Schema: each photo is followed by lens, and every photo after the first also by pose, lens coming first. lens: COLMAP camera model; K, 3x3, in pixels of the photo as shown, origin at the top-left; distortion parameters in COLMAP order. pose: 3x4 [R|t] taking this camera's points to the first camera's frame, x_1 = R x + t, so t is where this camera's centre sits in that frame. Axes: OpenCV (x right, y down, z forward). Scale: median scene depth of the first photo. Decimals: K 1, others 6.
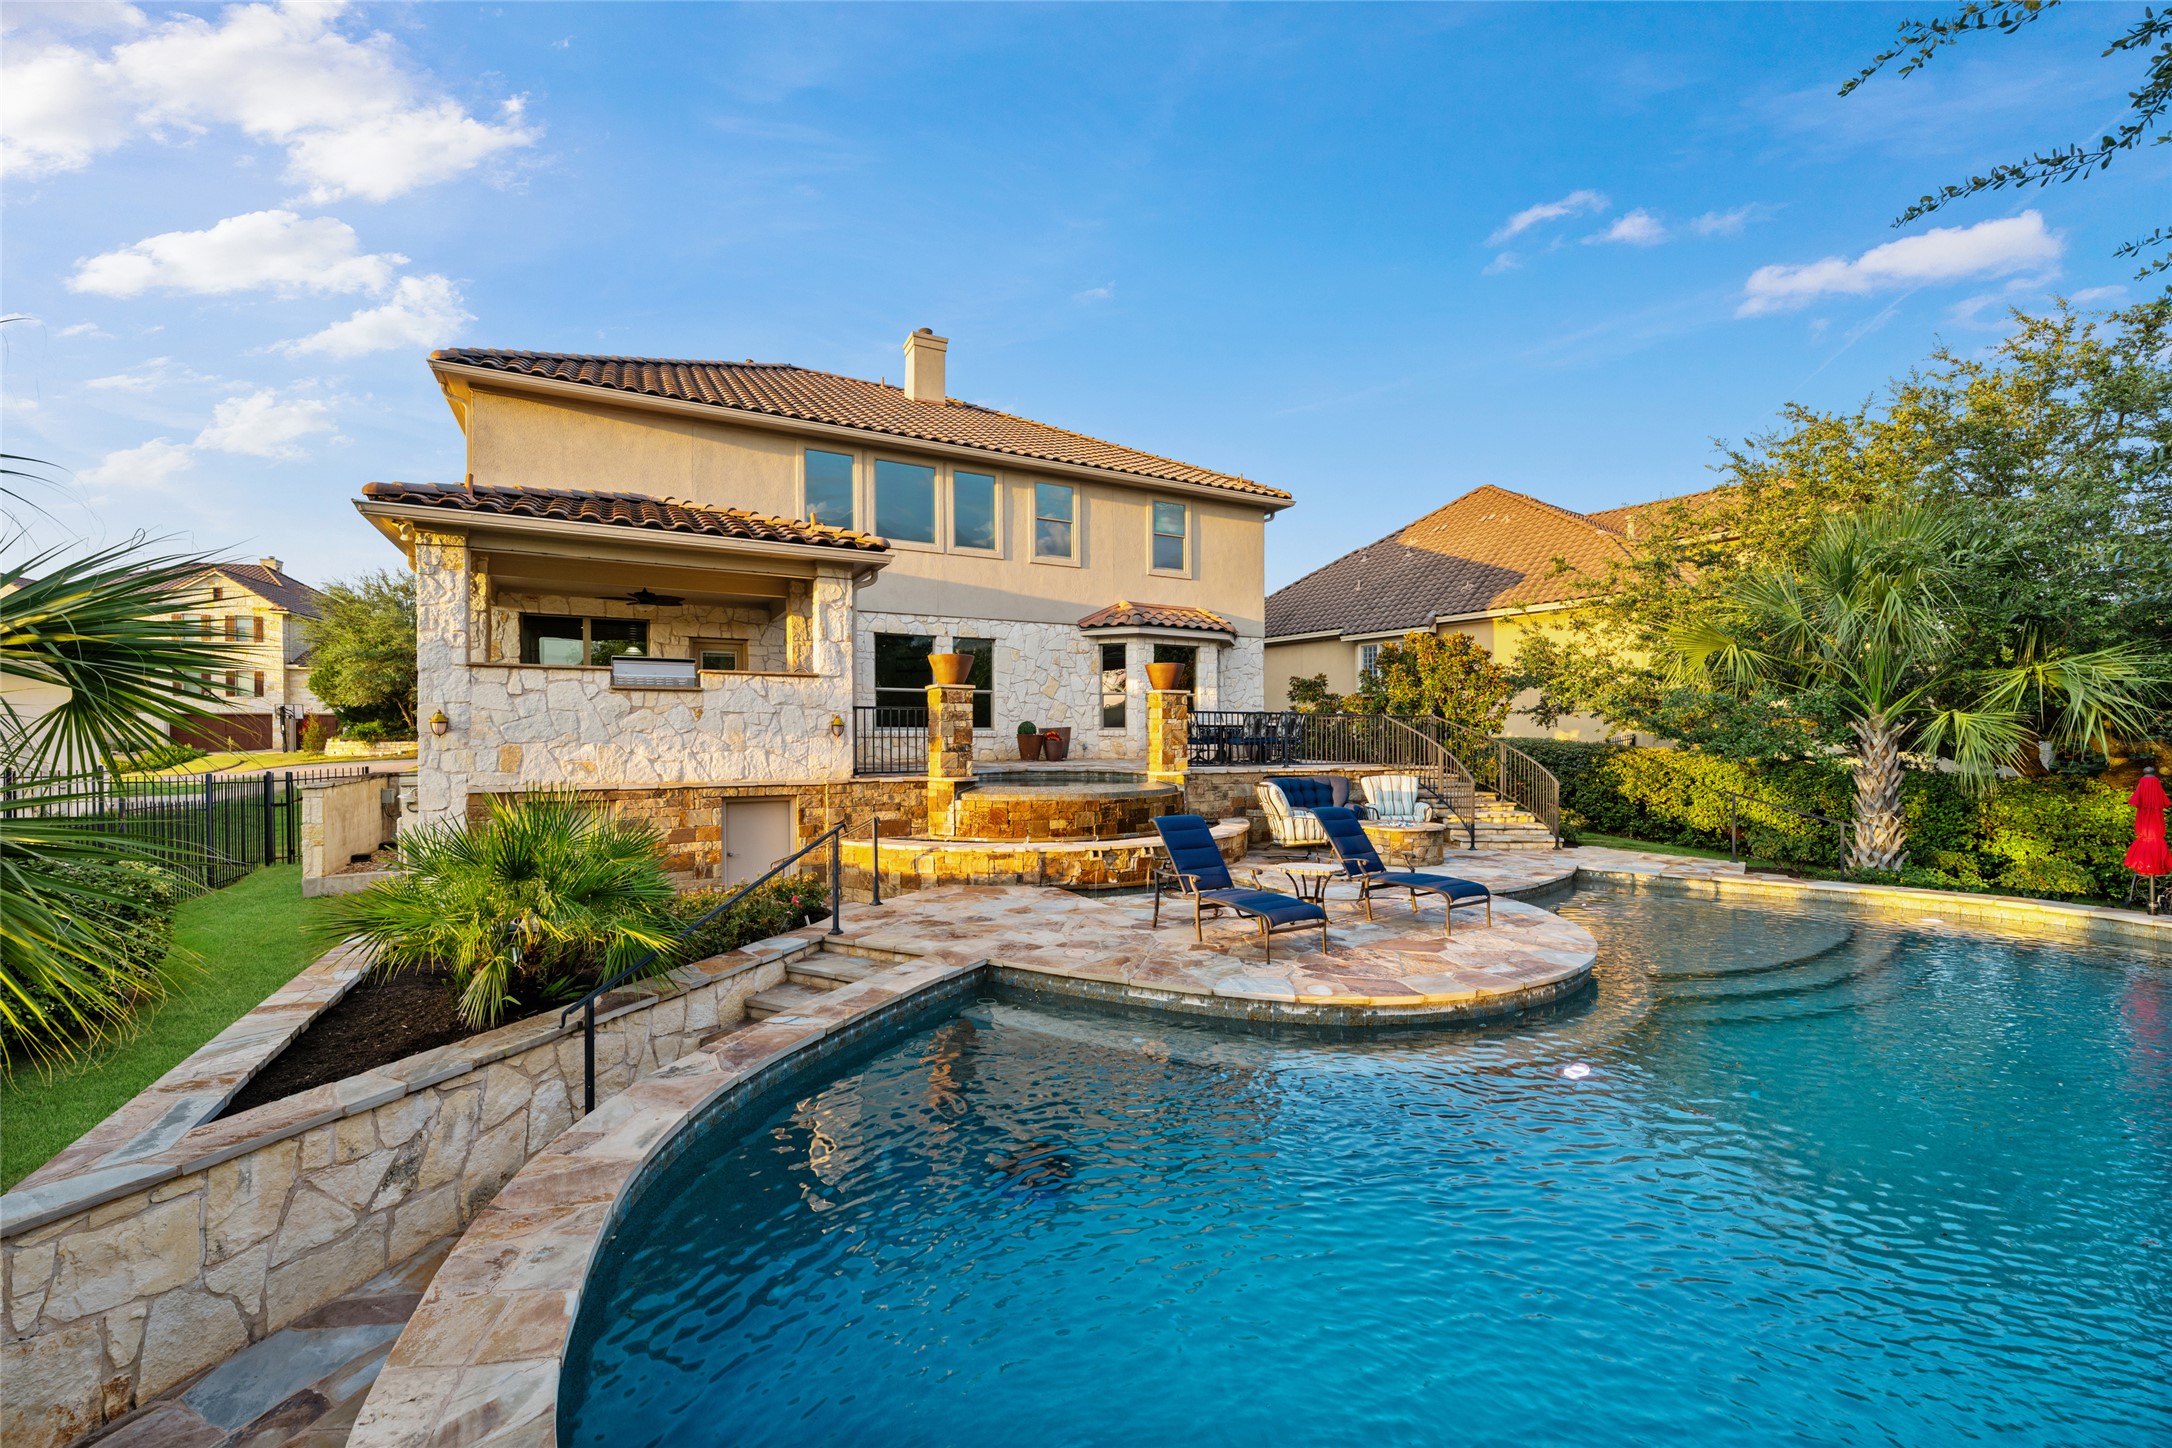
lens RADIAL K [[870.8, 0, 1087.2], [0, 870.8, 722.8], [0, 0, 1]] dist [-0.001518, -0.000097]
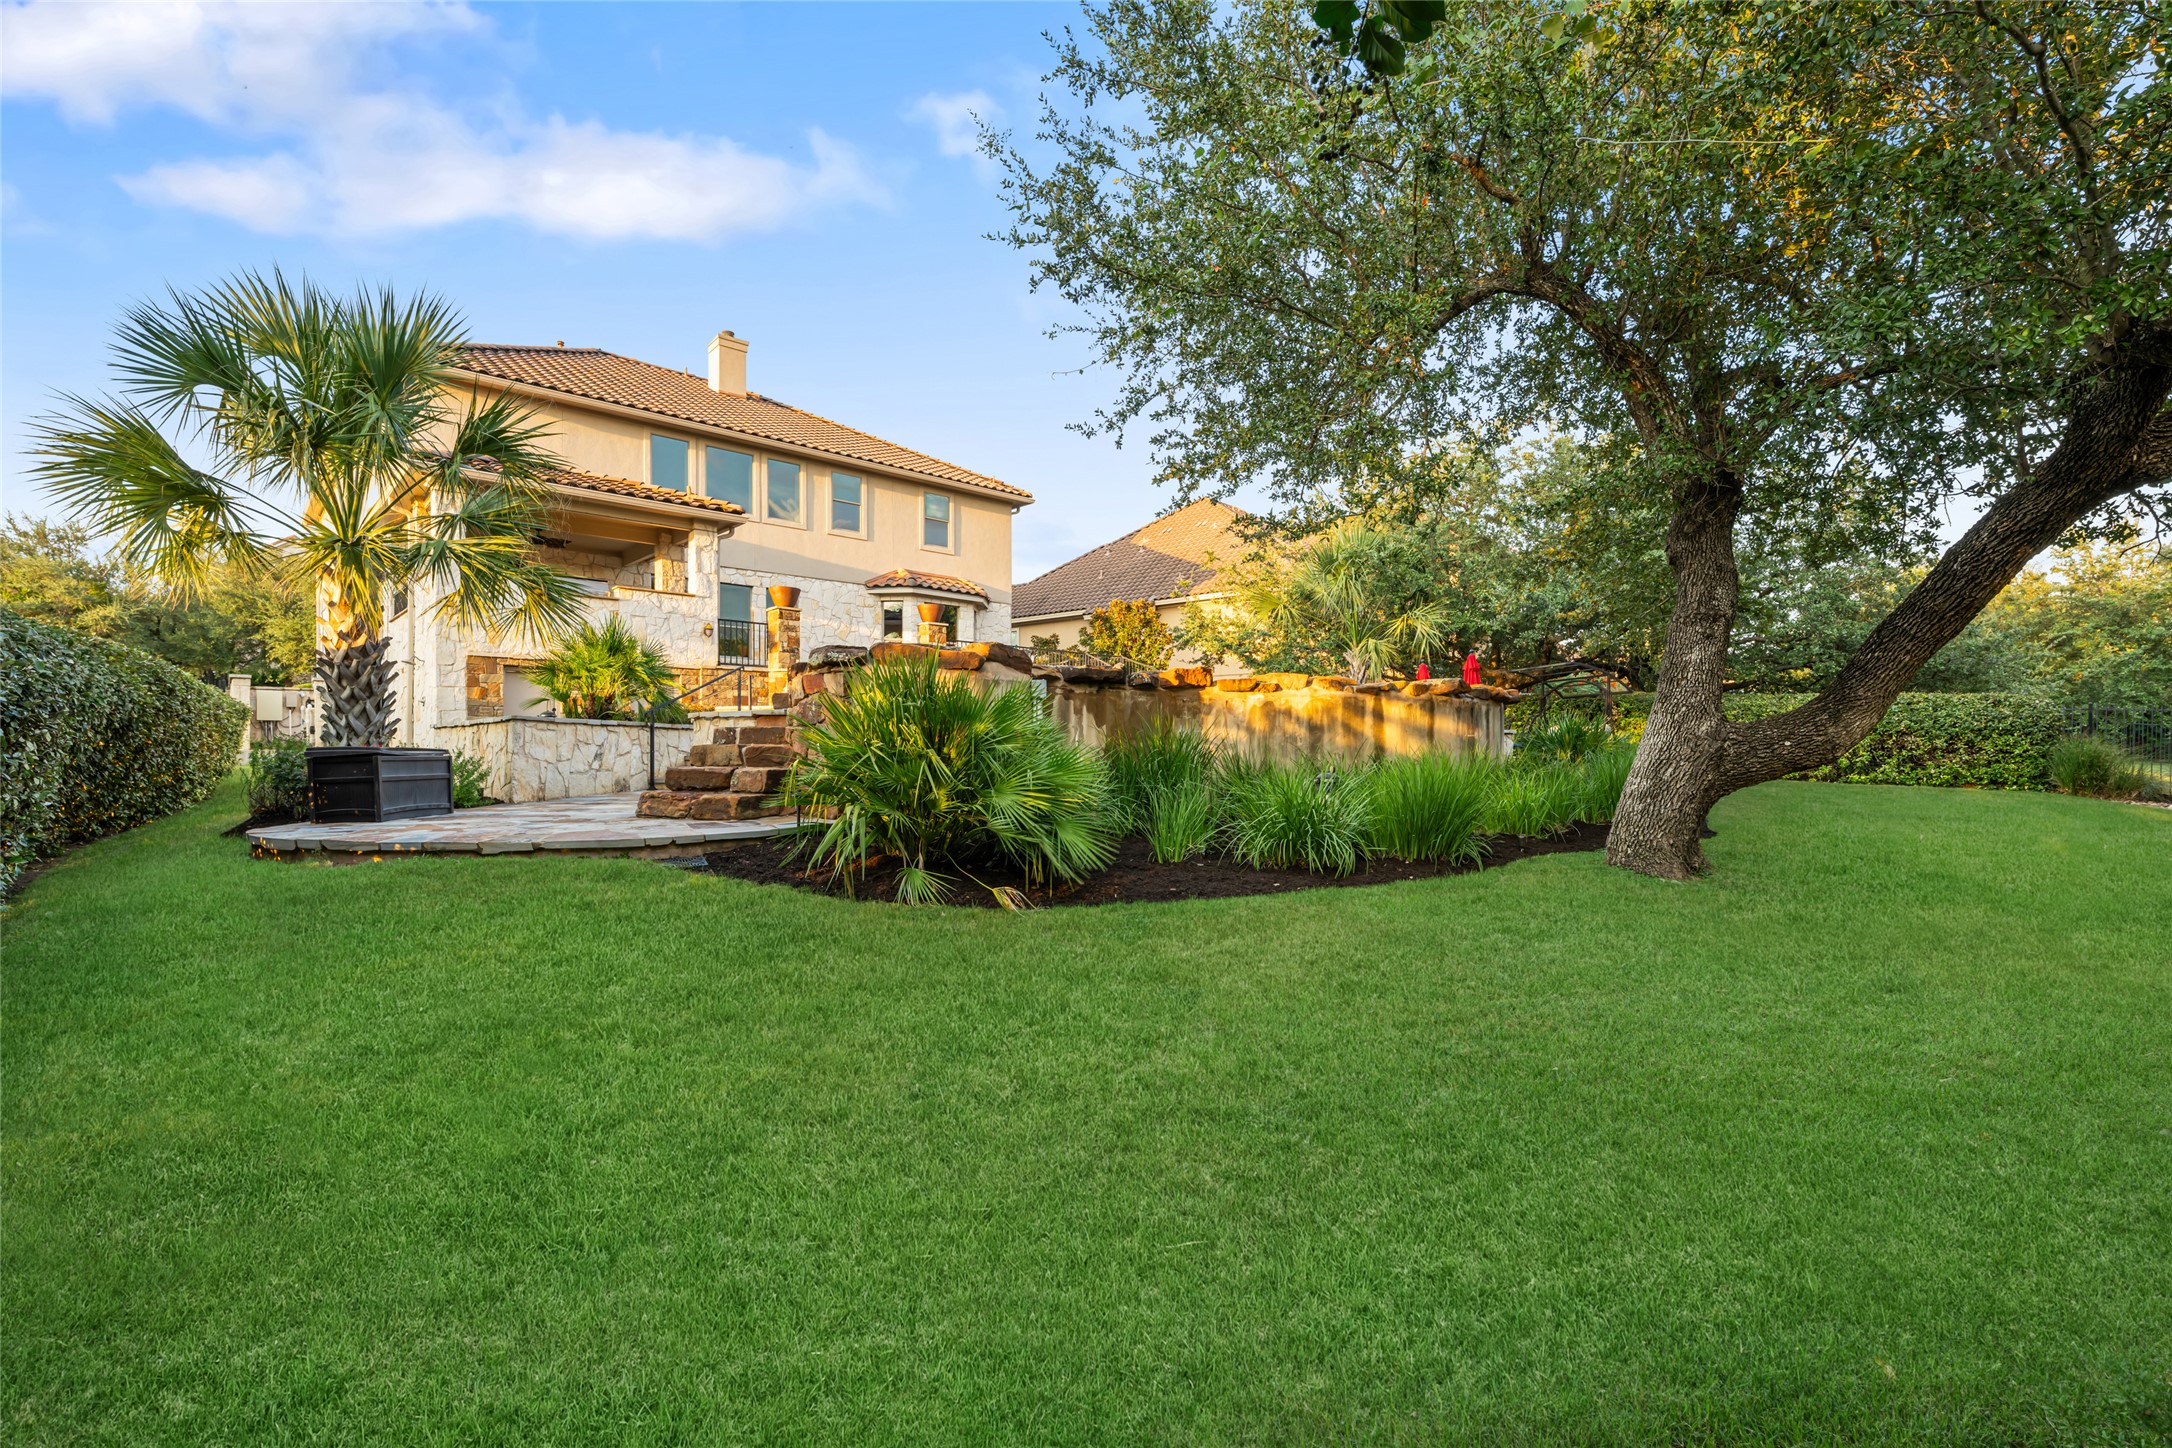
lens RADIAL K [[910.0, 0, 1079.3], [0, 910.0, 726.6], [0, 0, 1]] dist [-0.002629, 0.000038]
pose [[0.970469, 0.005474, 0.241164, -0.026921], [-0.005594, 0.999984, -0.000186, 0.096942], [-0.241161, -0.001168, 0.970484, -0.388705]]
